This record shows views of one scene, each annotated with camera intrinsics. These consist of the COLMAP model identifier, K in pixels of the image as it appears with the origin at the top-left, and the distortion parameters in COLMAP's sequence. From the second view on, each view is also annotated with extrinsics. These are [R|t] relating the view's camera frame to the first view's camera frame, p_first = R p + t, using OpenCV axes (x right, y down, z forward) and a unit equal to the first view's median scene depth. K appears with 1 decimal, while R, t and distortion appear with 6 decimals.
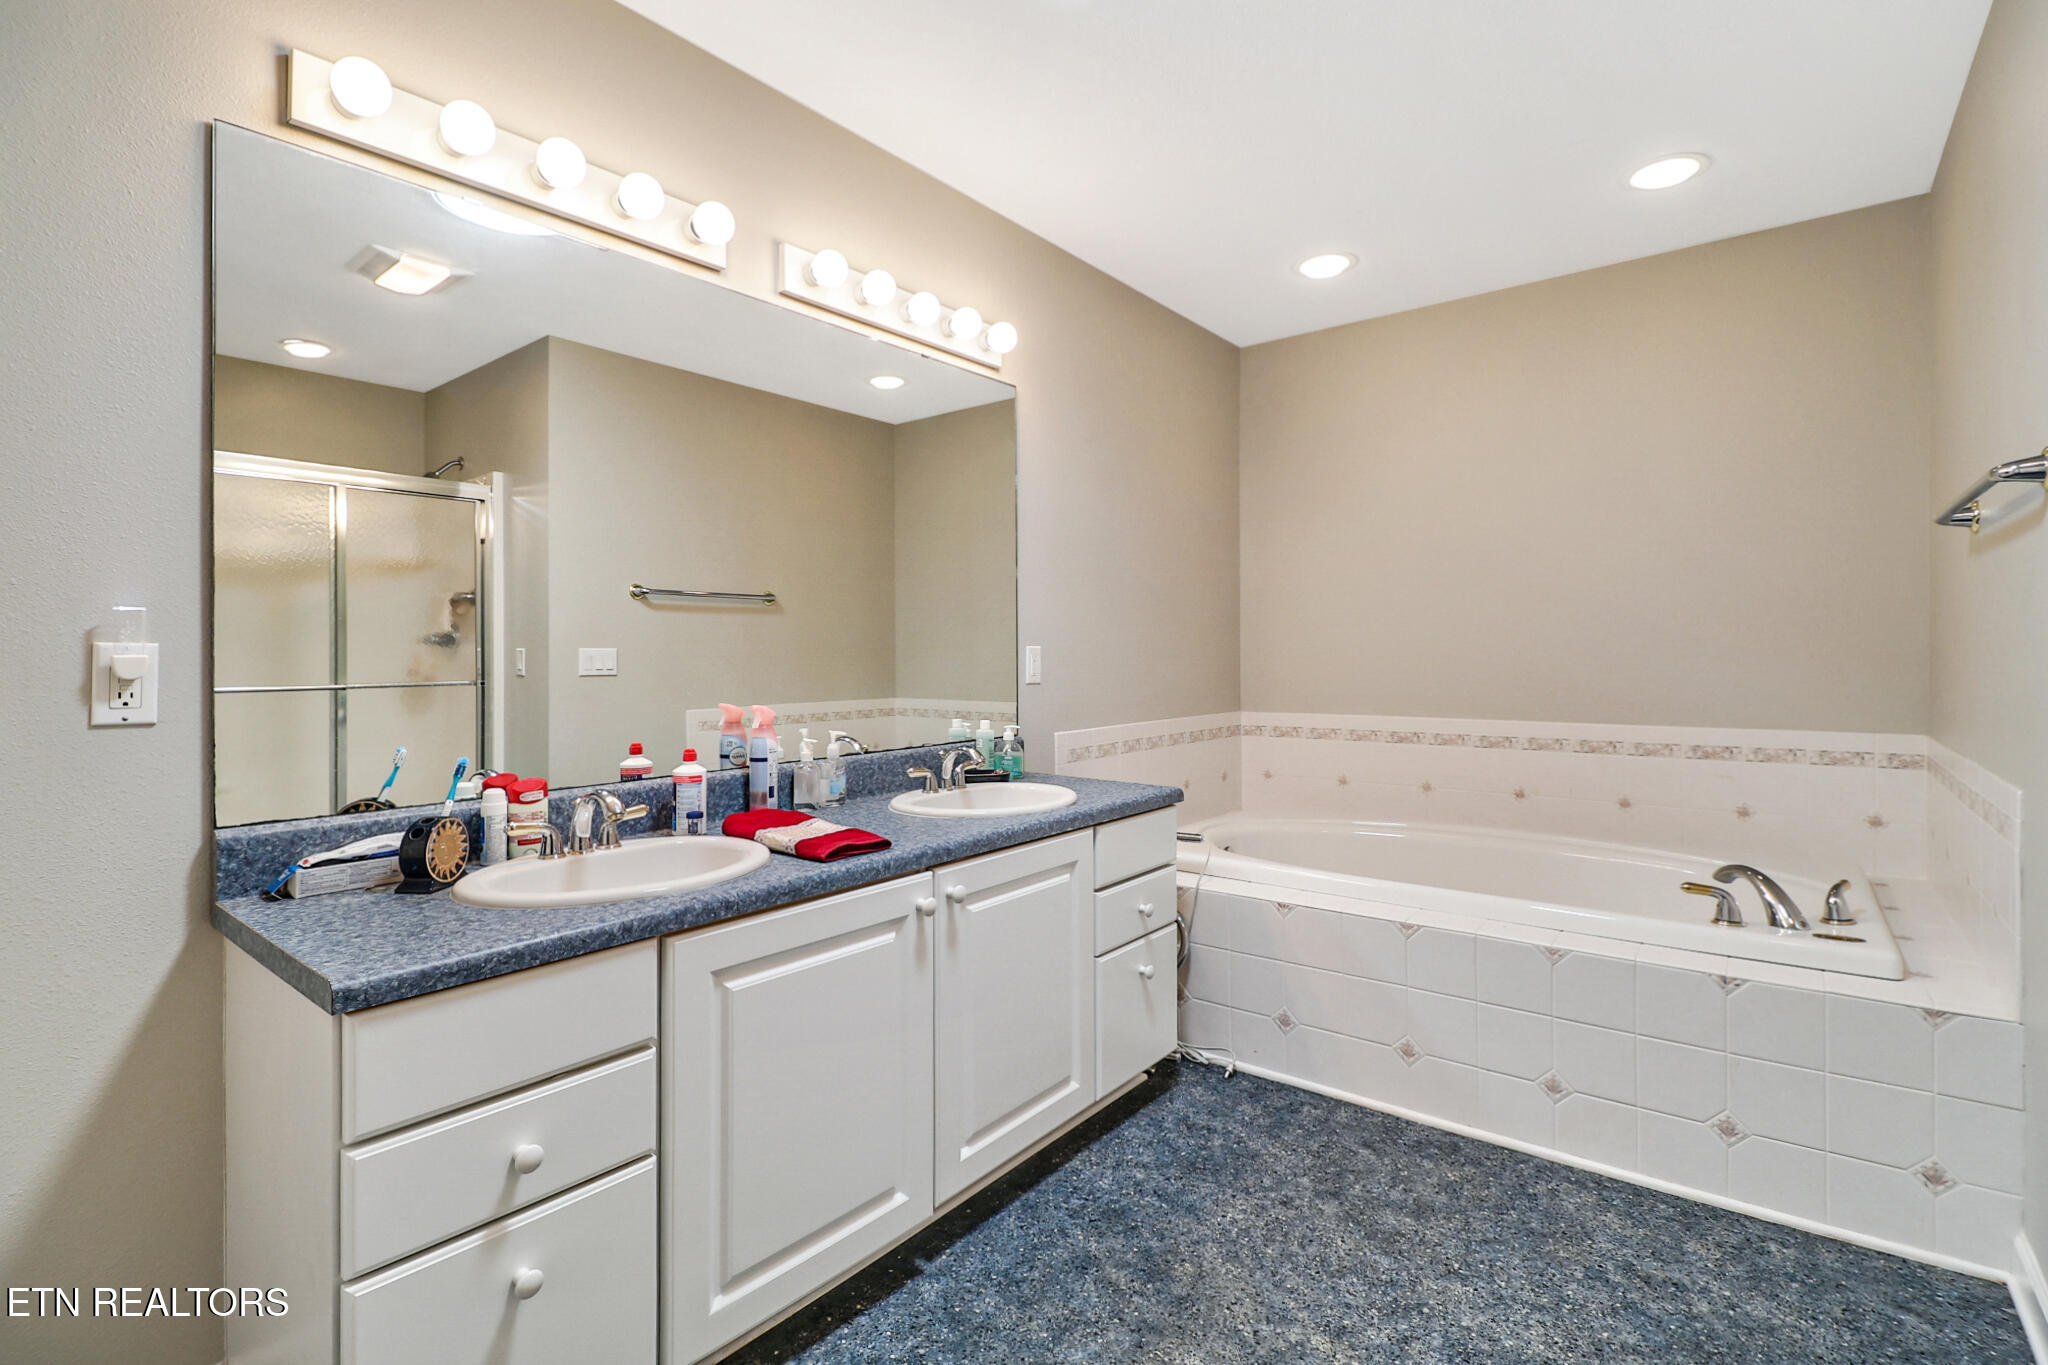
lens RADIAL K [[946.0, 0, 1038.8], [0, 946.0, 662.4], [0, 0, 1]] dist [0.001482, -0.004843]
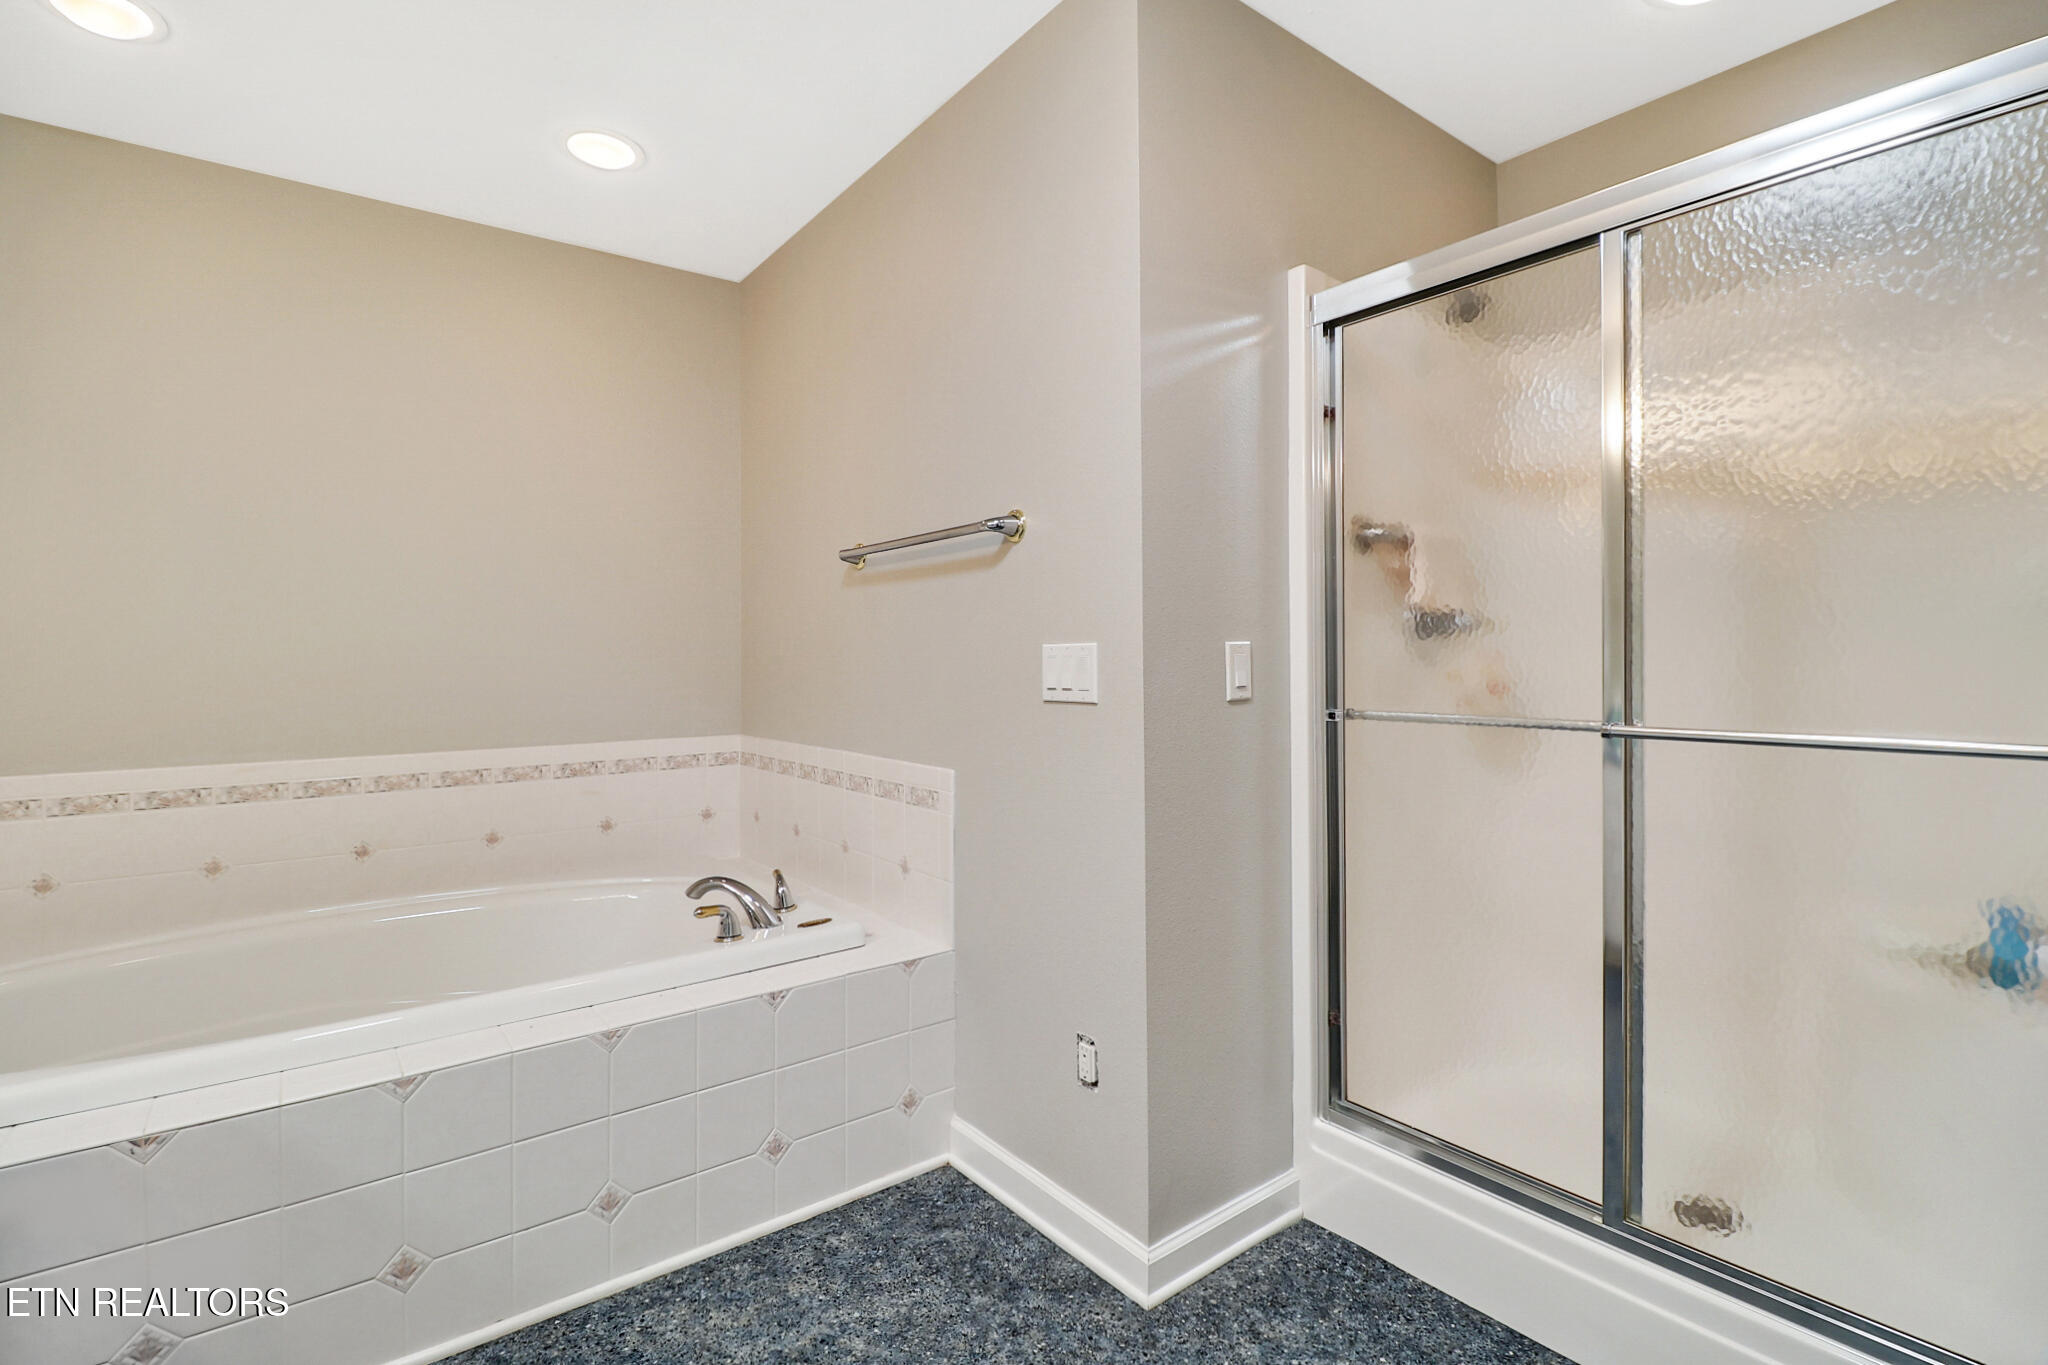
lens RADIAL K [[946.0, 0, 975.0], [0, 946.0, 657.5], [0, 0, 1]] dist [0.001482, -0.004843]
pose [[0.283947, 0.005903, 0.958822, -0.154689], [0.018380, 0.999764, -0.011598, -0.001271], [-0.958664, 0.020916, 0.283771, 0.495426]]
